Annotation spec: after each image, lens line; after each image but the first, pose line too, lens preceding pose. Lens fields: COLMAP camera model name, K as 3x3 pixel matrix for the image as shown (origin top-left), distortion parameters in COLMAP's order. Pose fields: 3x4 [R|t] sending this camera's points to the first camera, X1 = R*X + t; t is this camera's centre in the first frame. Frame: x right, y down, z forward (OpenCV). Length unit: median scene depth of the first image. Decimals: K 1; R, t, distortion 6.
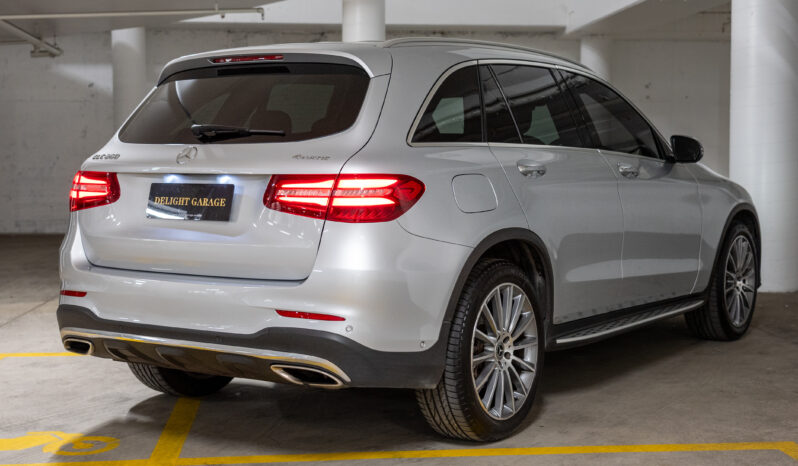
lens RADIAL K [[1176.4, 0, 399.0], [0, 1176.4, 233.0], [0, 0, 1]] dist [0.049386, -0.008744]
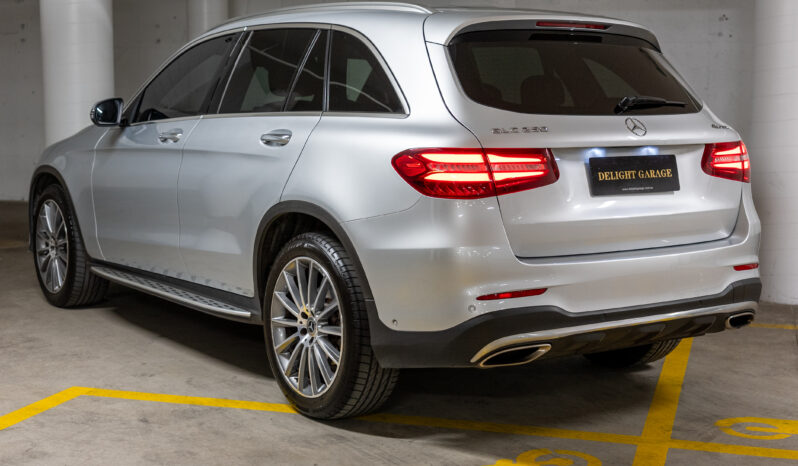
lens RADIAL K [[1162.1, 0, 399.7], [0, 1162.1, 292.2], [0, 0, 1]] dist [0.167652, -0.002700]
pose [[0.349702, -0.131708, 0.927557, -1.200469], [0.070656, 0.990957, 0.114072, -0.056799], [-0.934193, 0.025646, 0.355845, 0.872074]]
